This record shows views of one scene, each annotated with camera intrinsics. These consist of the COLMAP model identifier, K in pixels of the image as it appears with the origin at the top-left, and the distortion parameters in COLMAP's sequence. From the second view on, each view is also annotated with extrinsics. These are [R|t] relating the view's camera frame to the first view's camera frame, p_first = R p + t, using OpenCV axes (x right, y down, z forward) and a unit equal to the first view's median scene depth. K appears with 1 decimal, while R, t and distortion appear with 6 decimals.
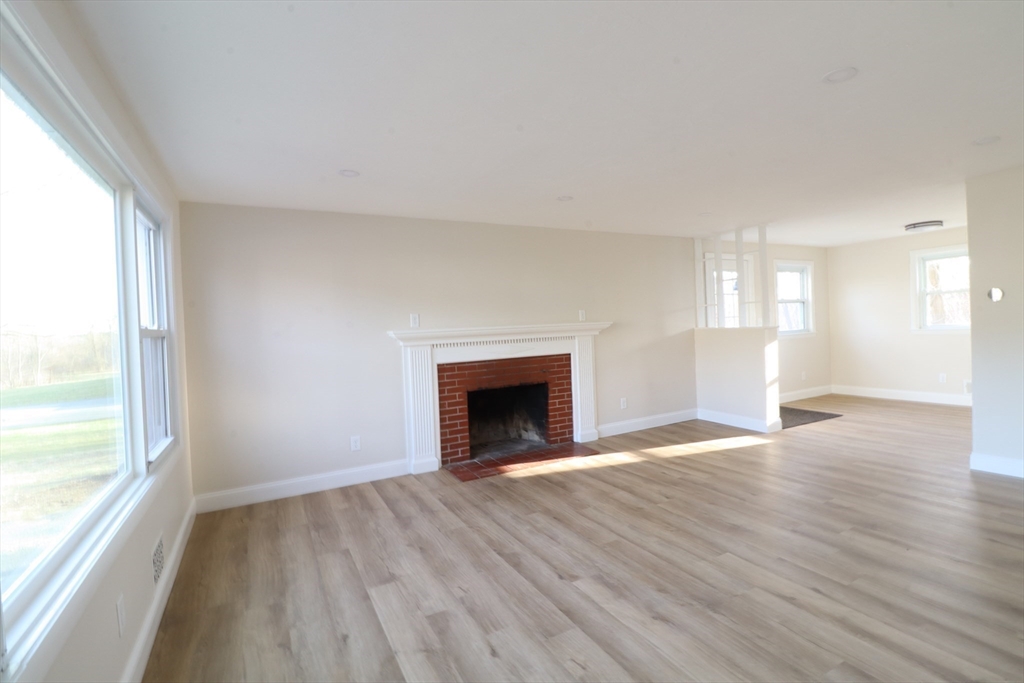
lens RADIAL K [[471.8, 0, 512.0], [0, 471.8, 341.5], [0, 0, 1]] dist [-0.019024, -0.001345]
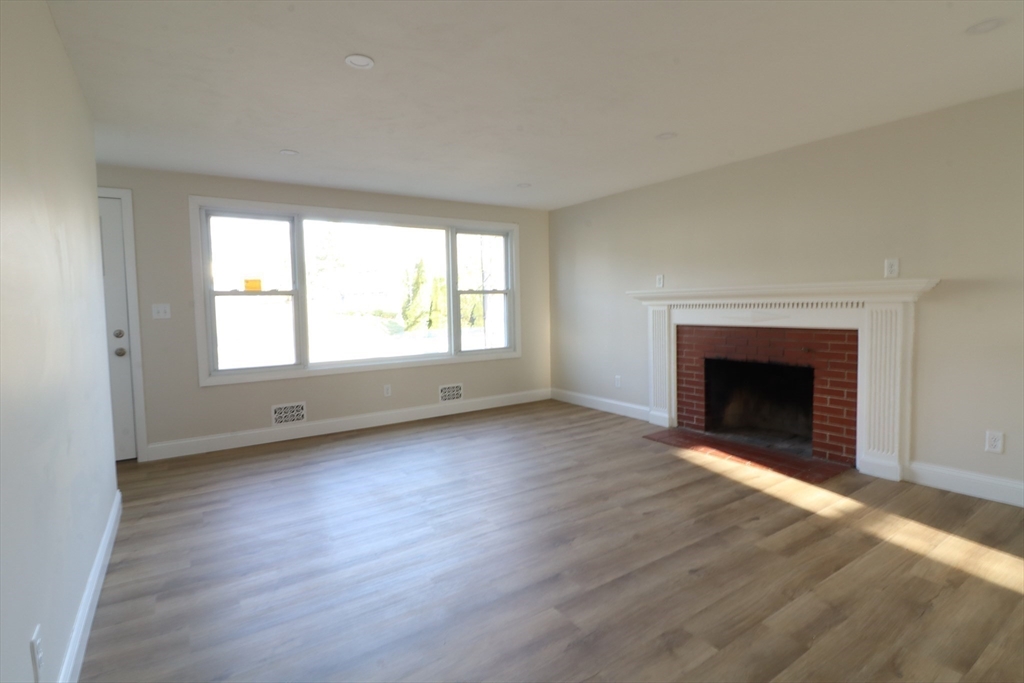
lens RADIAL K [[503.1, 0, 512.0], [0, 503.1, 341.5], [0, 0, 1]] dist [-0.000065, -0.000015]
pose [[0.099896, 0.115346, -0.988289, 1.192747], [-0.015003, 0.993320, 0.114417, -0.046463], [0.994885, 0.003397, 0.100959, 0.751205]]
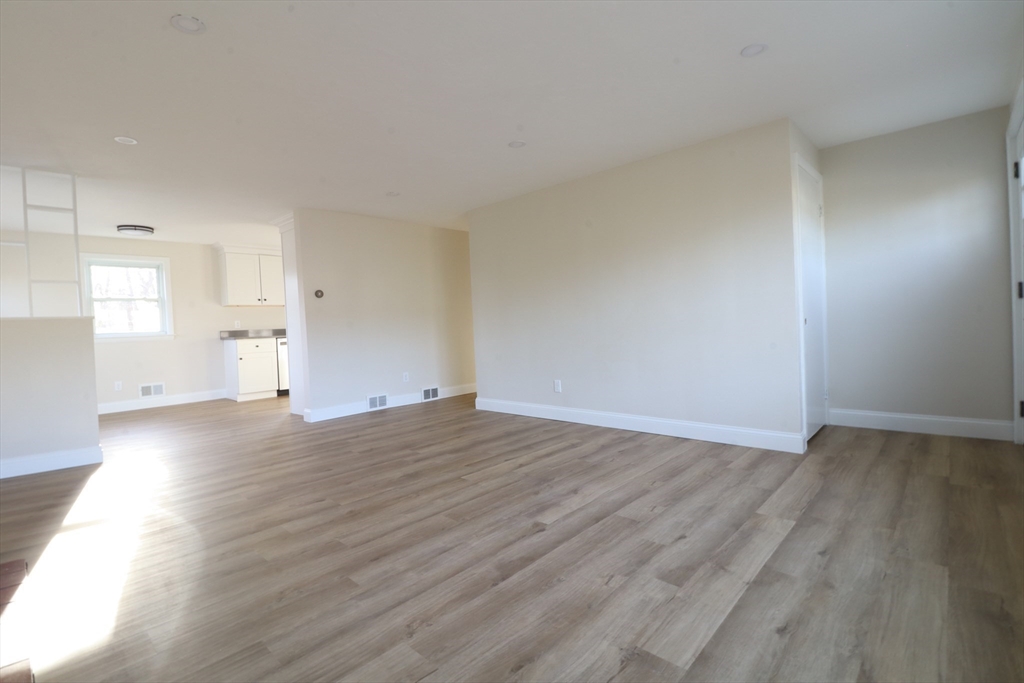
lens RADIAL K [[471.8, 0, 512.0], [0, 471.8, 341.5], [0, 0, 1]] dist [-0.019024, -0.001345]
pose [[-0.313318, 0.014145, 0.949543, -0.579925], [0.087557, 0.996060, 0.014053, 0.086259], [-0.945603, 0.087542, -0.313322, 0.998267]]
